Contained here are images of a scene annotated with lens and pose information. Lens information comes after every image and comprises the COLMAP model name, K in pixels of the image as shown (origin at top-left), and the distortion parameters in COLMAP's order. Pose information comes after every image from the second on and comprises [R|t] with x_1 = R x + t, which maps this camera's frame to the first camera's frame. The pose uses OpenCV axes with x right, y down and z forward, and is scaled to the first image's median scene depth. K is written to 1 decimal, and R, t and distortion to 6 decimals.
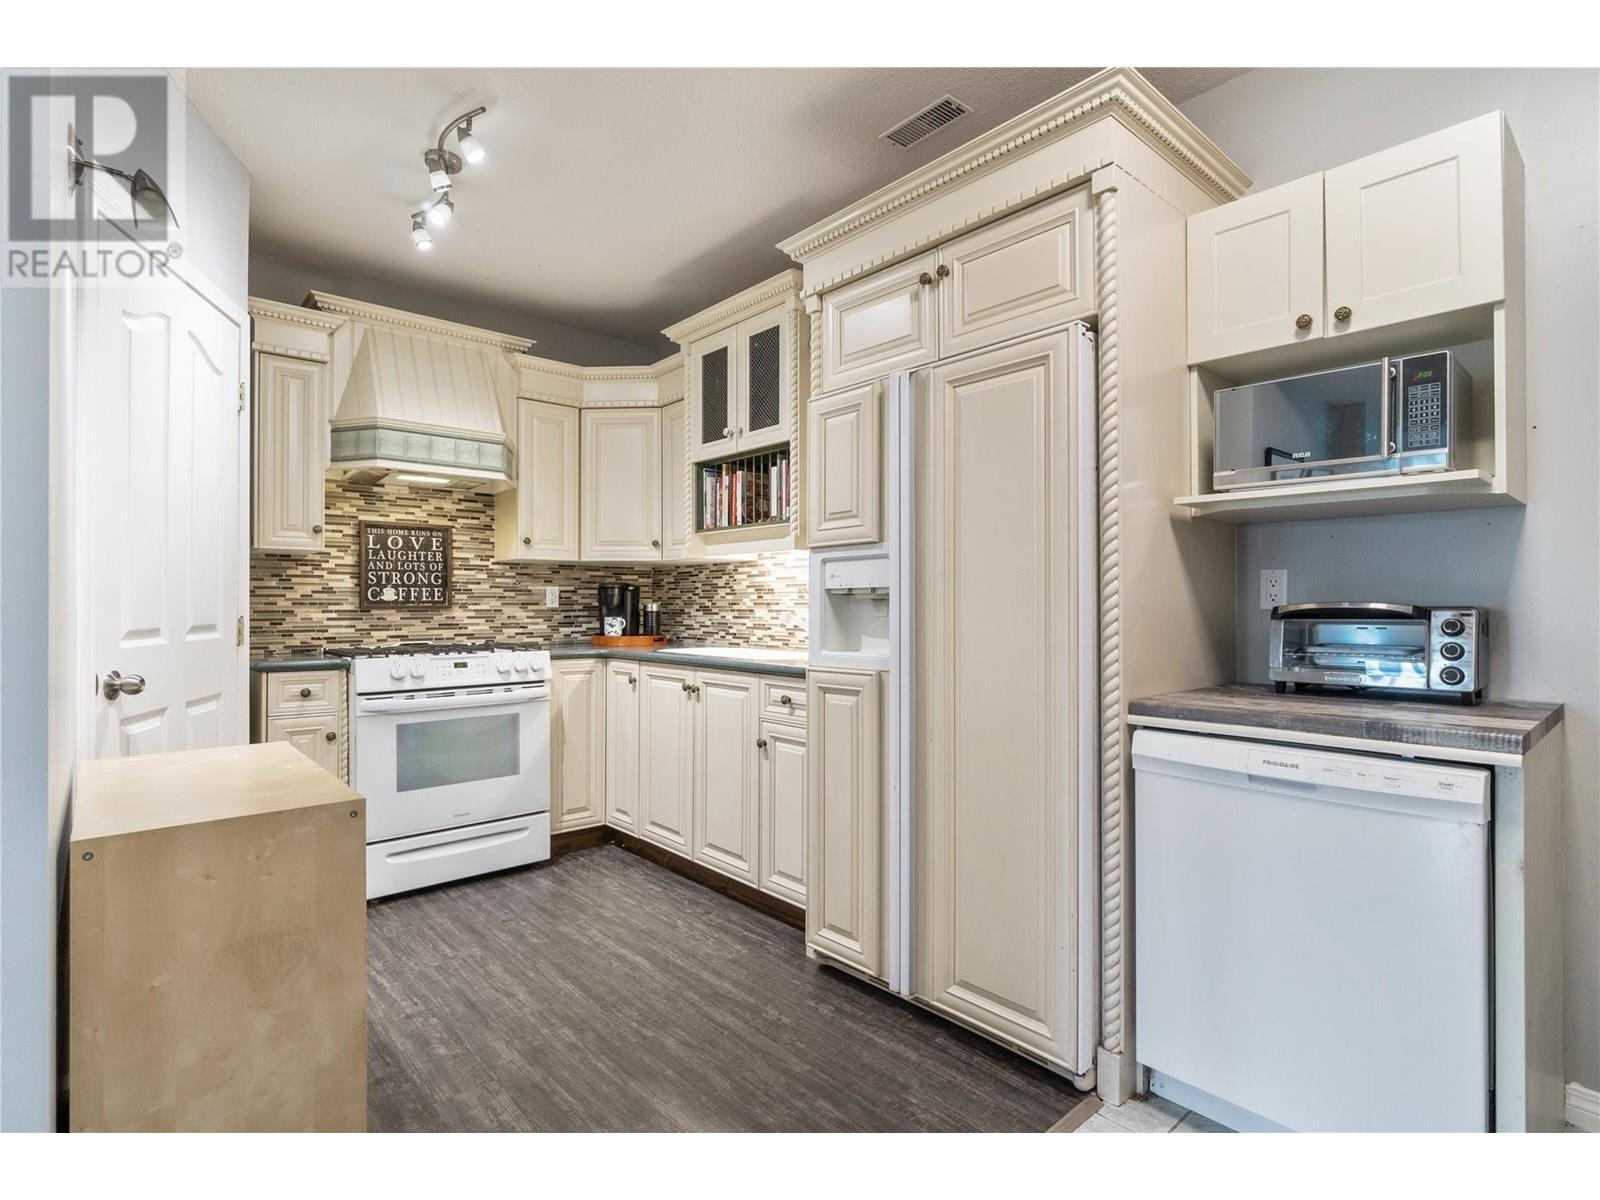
lens RADIAL K [[801.4, 0, 794.4], [0, 801.4, 600.9], [0, 0, 1]] dist [-0.013377, -0.000547]
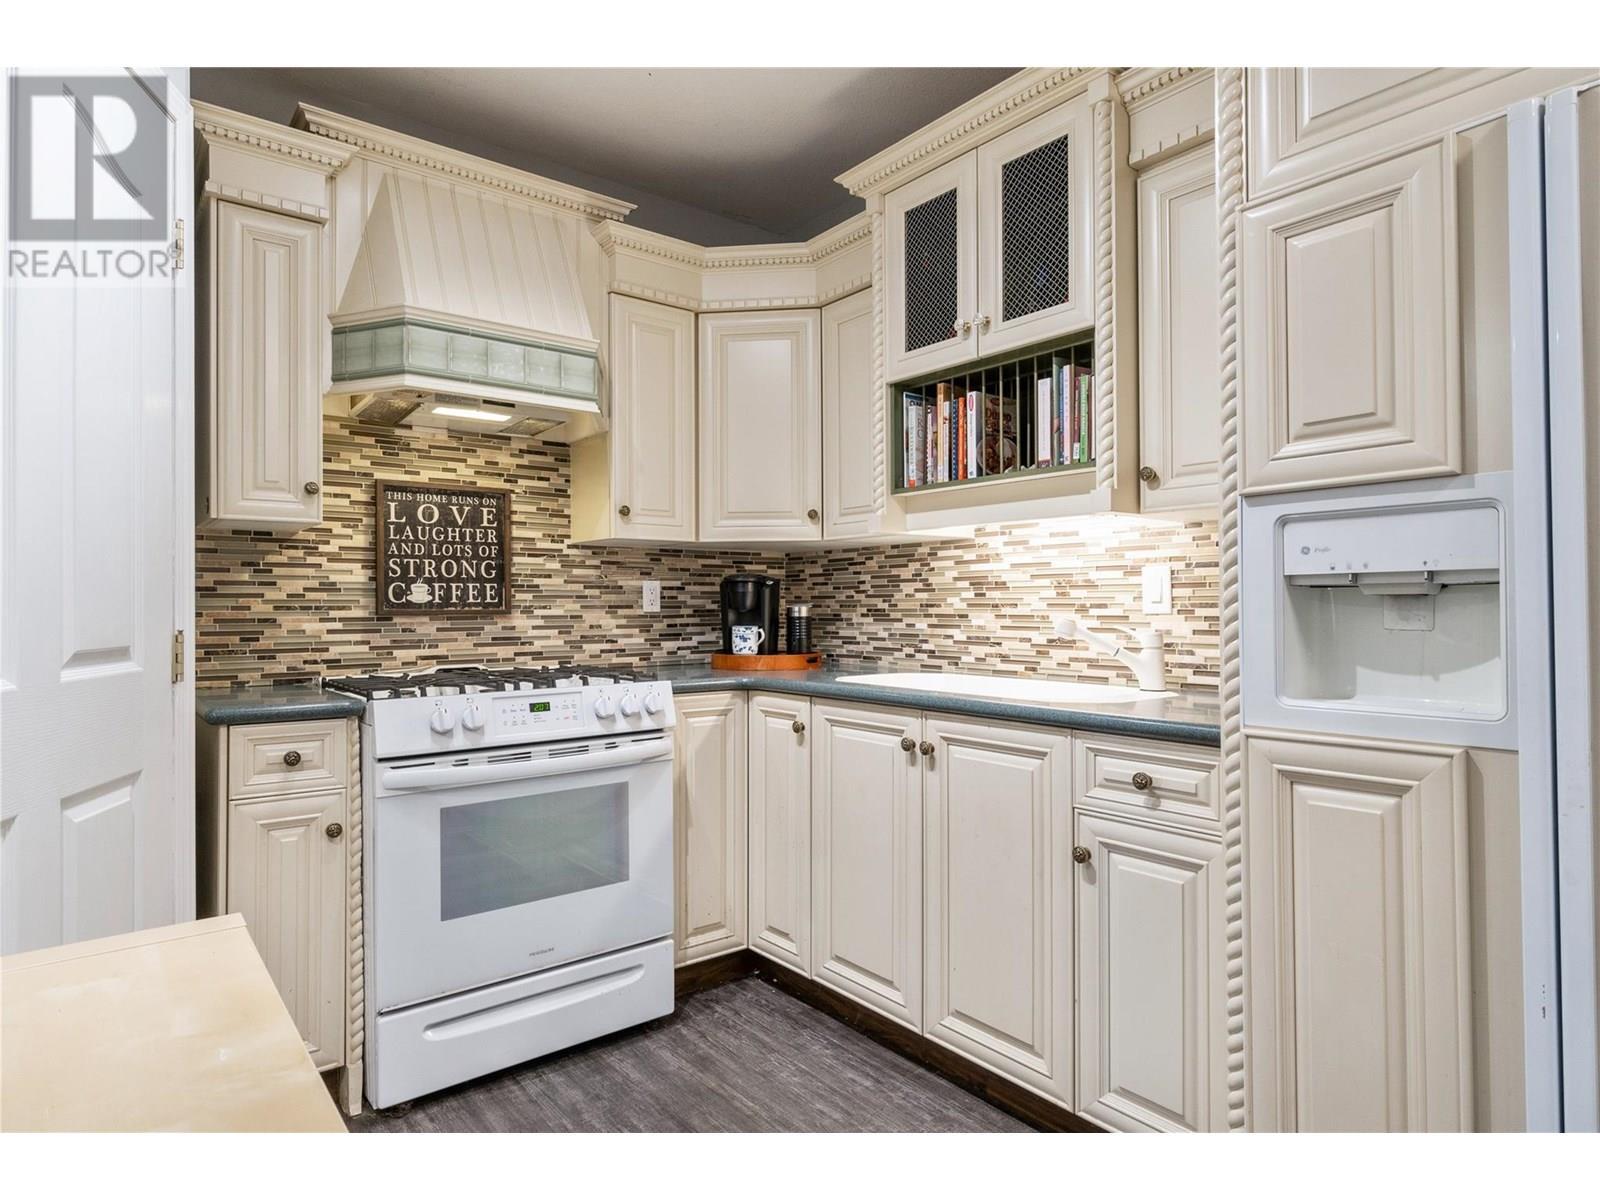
lens RADIAL K [[935.6, 0, 805.8], [0, 935.6, 600.0], [0, 0, 1]] dist [-0.007548, 0.003921]
pose [[0.998325, -0.004280, -0.057694, -0.162231], [0.004192, 0.999990, -0.001650, 0.000061], [0.057701, 0.001405, 0.998333, 0.278965]]
